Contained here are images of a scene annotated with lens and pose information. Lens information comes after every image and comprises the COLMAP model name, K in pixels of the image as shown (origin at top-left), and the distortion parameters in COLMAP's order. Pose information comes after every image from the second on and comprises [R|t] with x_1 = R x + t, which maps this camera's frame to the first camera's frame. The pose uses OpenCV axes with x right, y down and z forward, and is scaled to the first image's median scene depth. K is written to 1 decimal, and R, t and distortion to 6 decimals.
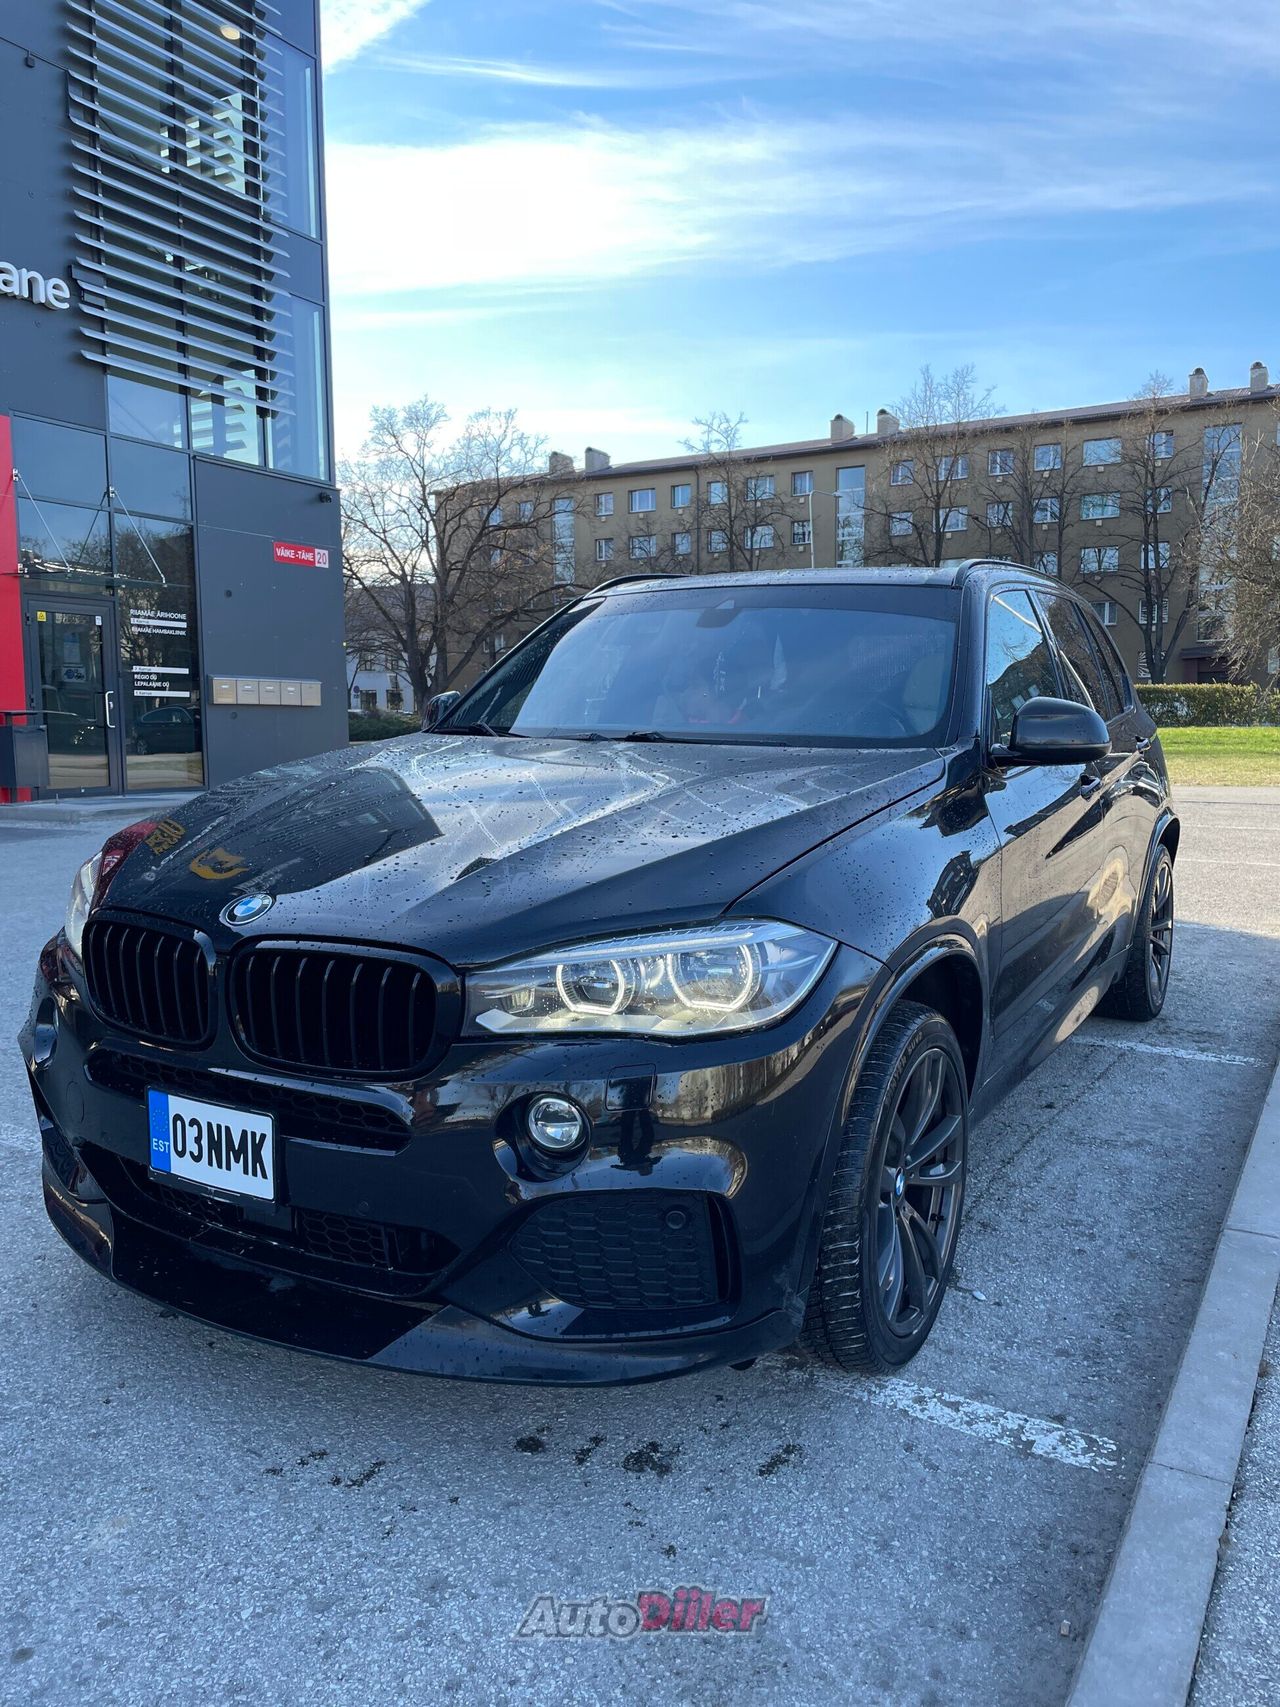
lens RADIAL K [[1280.9, 0, 642.0], [0, 1280.9, 847.5], [0, 0, 1]] dist [0.085088, -0.108053]
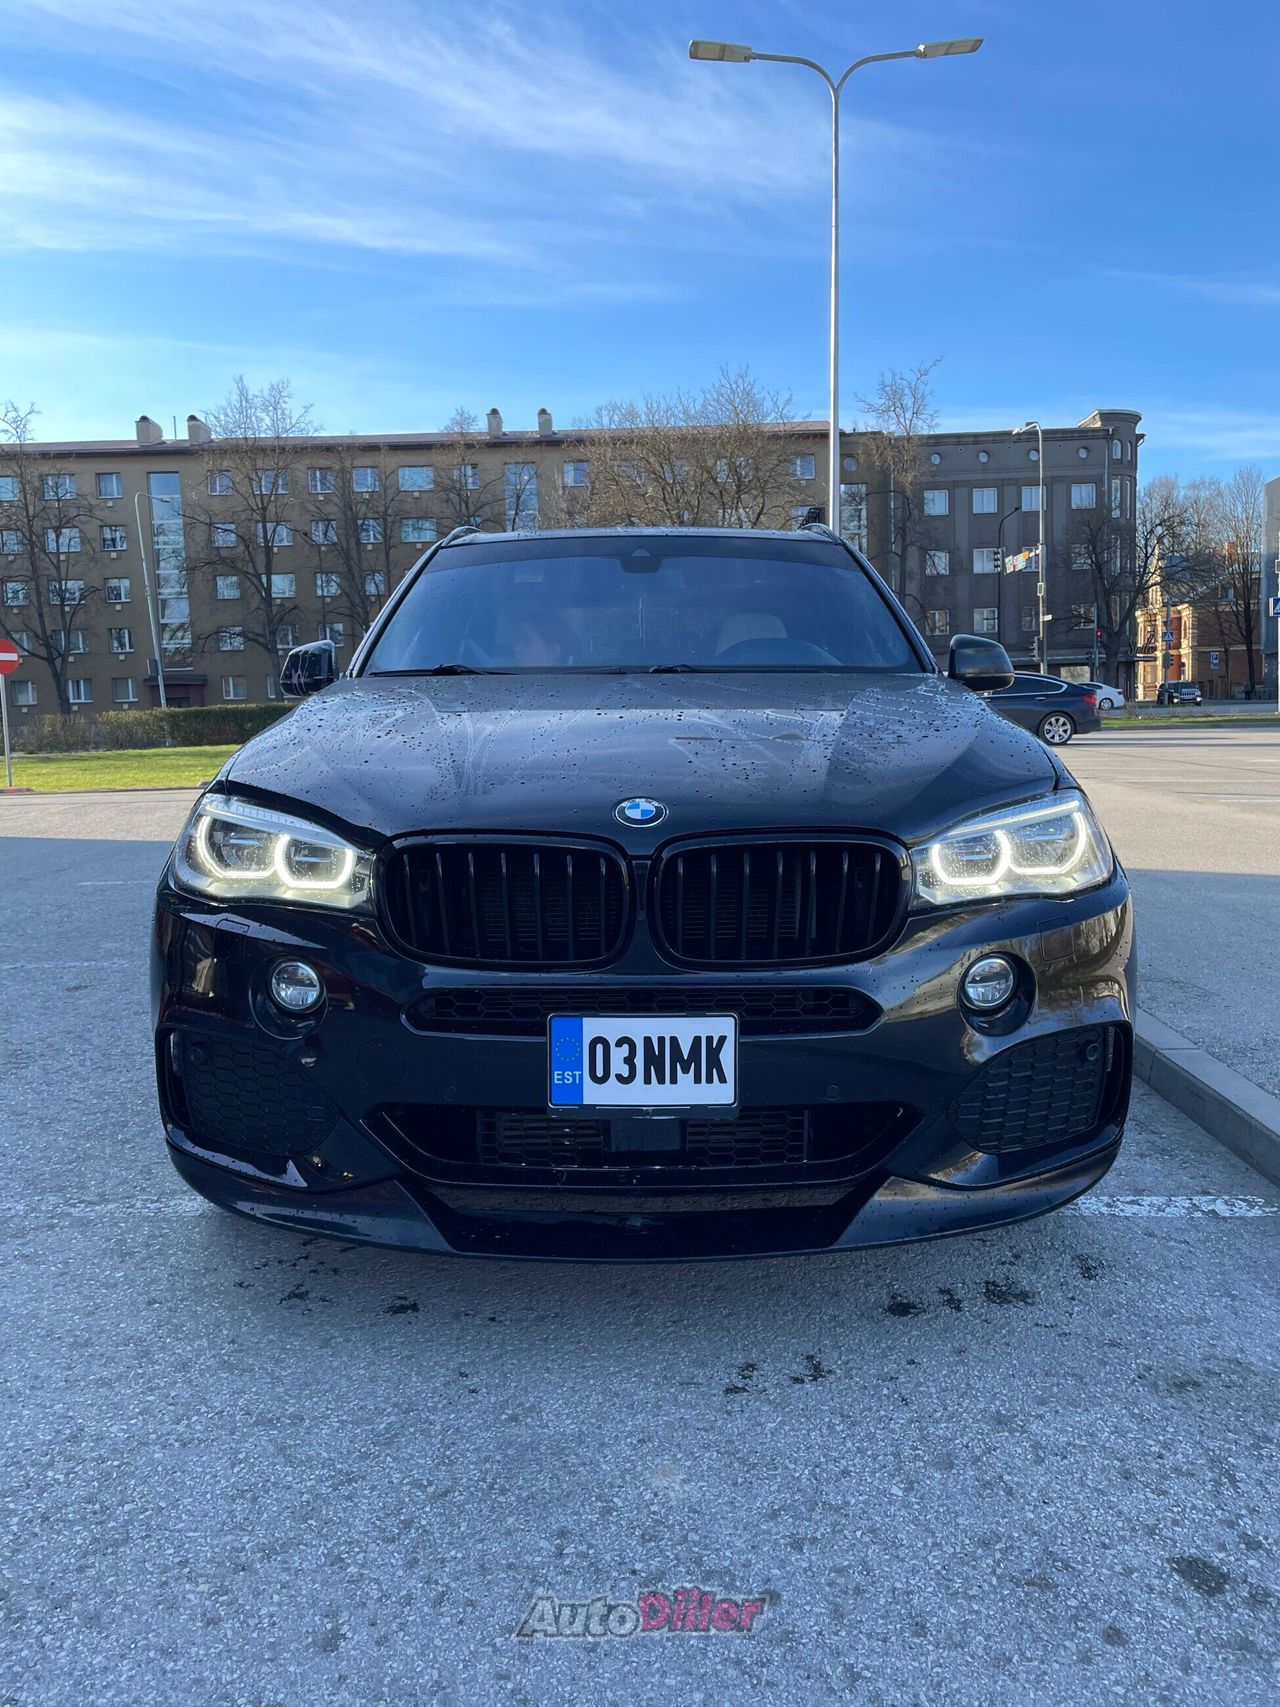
lens RADIAL K [[1284.8, 0, 636.5], [0, 1284.8, 850.1], [0, 0, 1]] dist [0.083502, -0.106597]
pose [[0.870358, -0.069713, 0.487459, -0.419748], [0.076054, 0.997081, 0.006801, 0.037733], [-0.486510, 0.031153, 0.873119, 0.100000]]
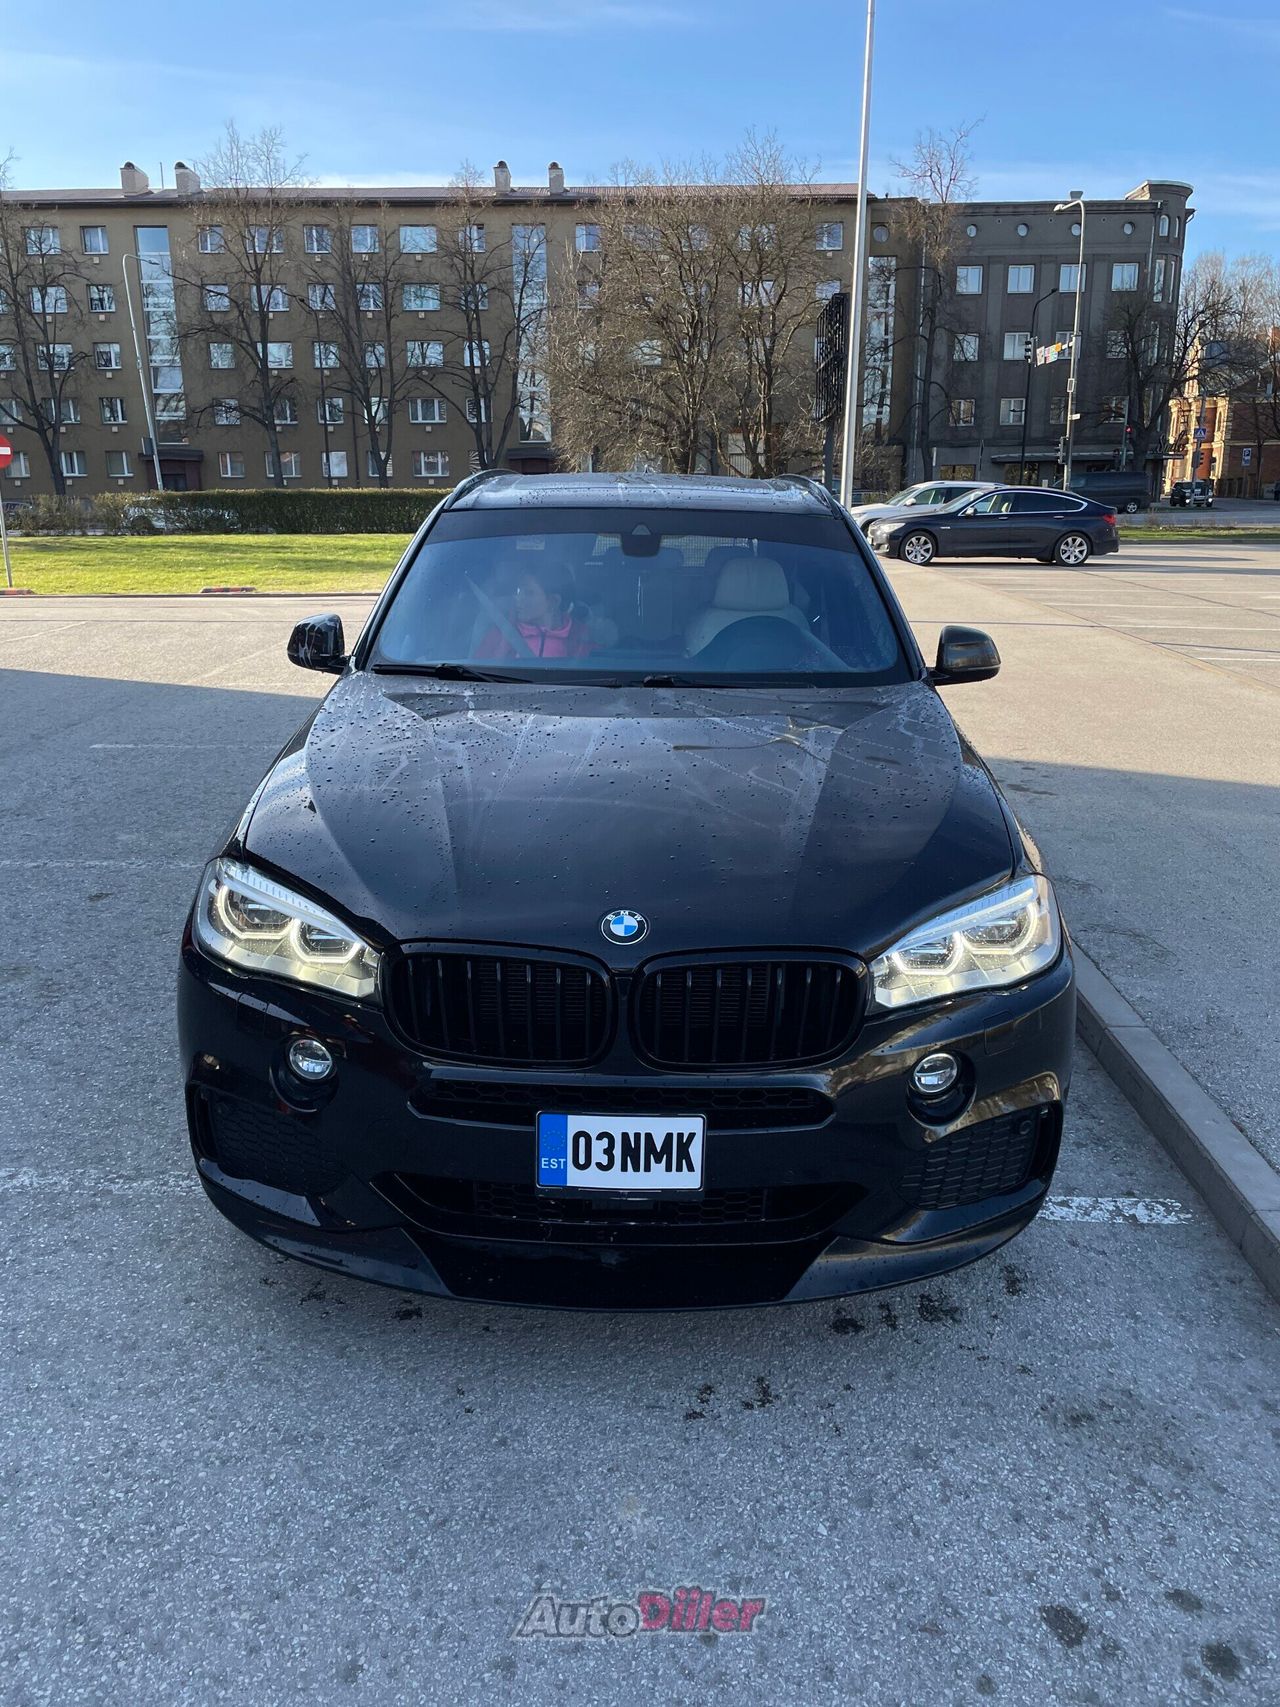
lens RADIAL K [[1280.2, 0, 636.8], [0, 1280.2, 849.1], [0, 0, 1]] dist [0.083478, -0.105562]
pose [[0.874140, -0.125879, 0.469077, -0.420253], [0.051127, 0.984312, 0.168868, -0.101594], [-0.482975, -0.123632, 0.866862, 0.063850]]
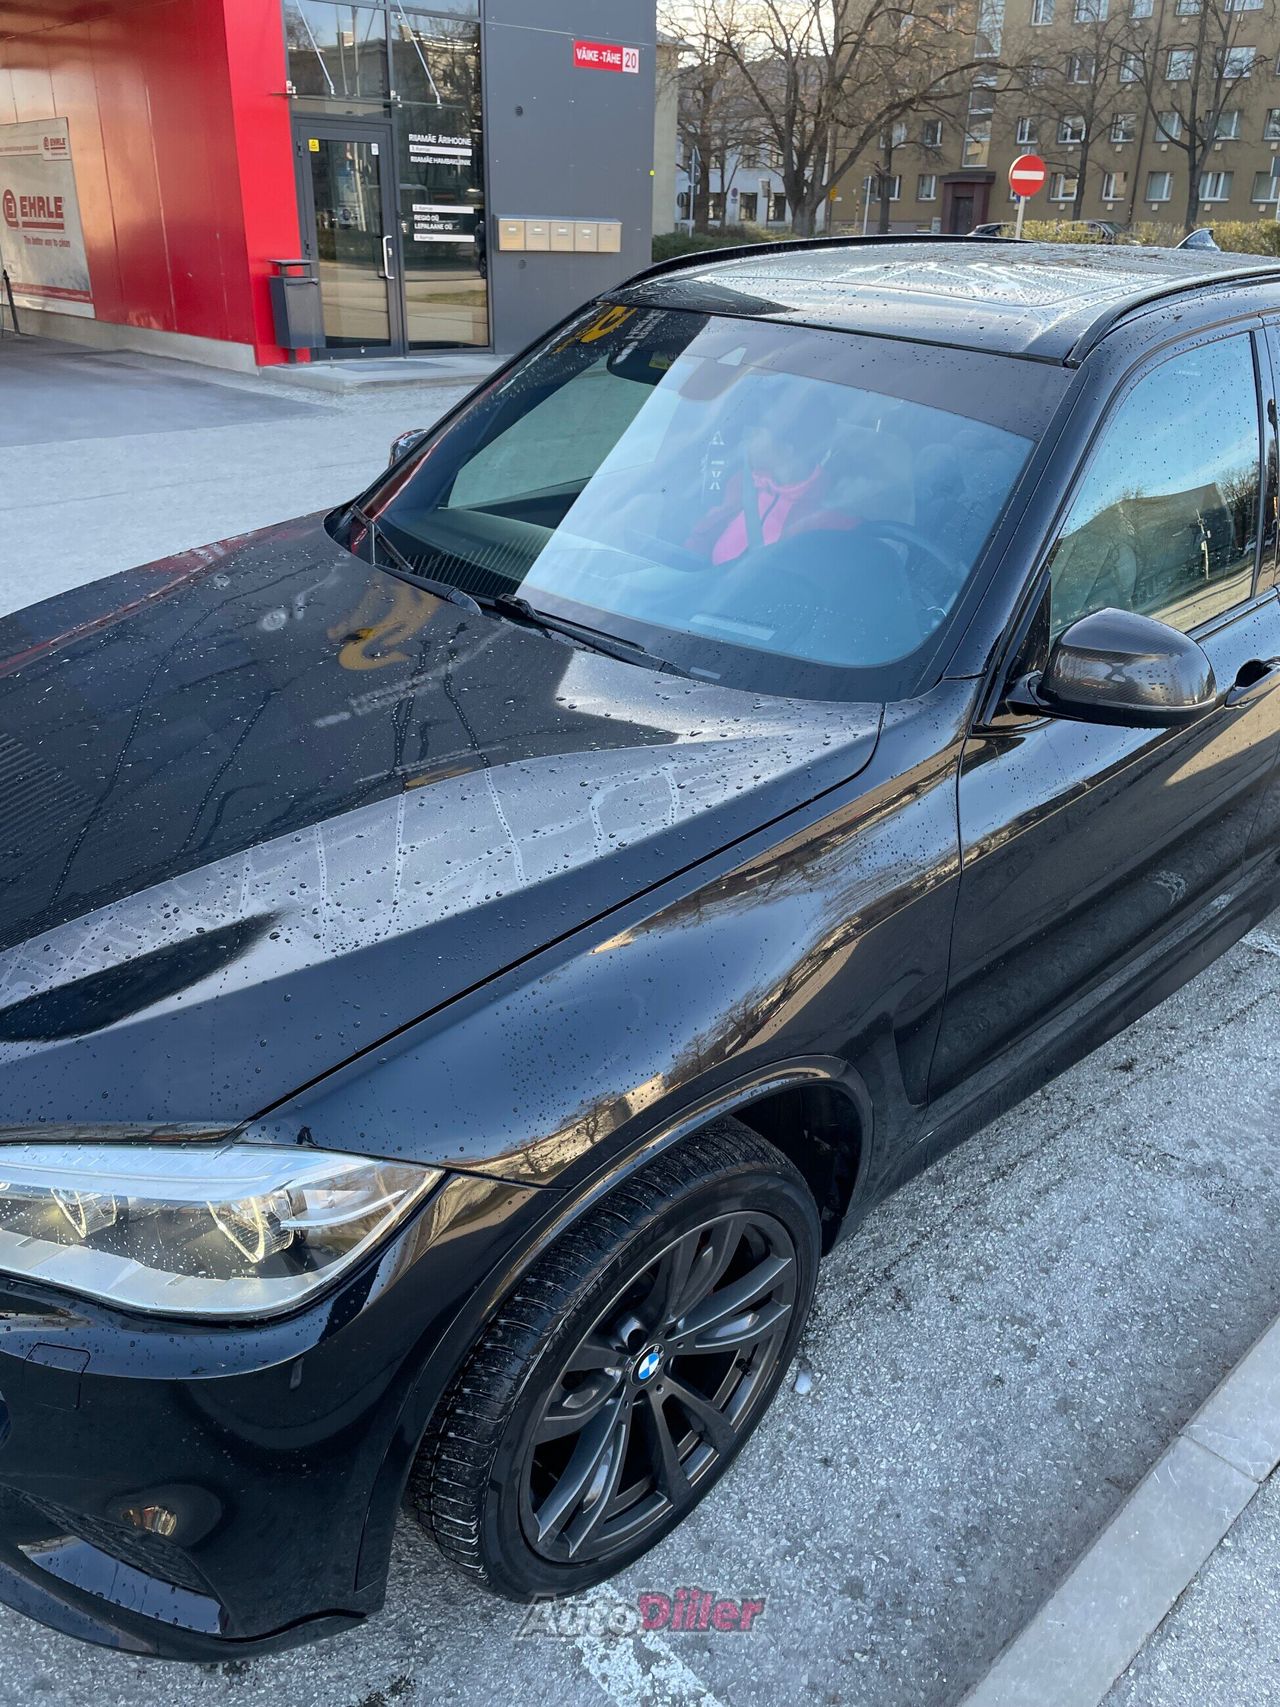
lens RADIAL K [[1283.0, 0, 641.2], [0, 1283.0, 855.0], [0, 0, 1]] dist [0.076816, -0.099733]
pose [[0.957915, 0.150470, -0.244455, 0.206684], [-0.056954, 0.934298, 0.351915, -0.166691], [0.281346, -0.323182, 0.903547, 0.268447]]
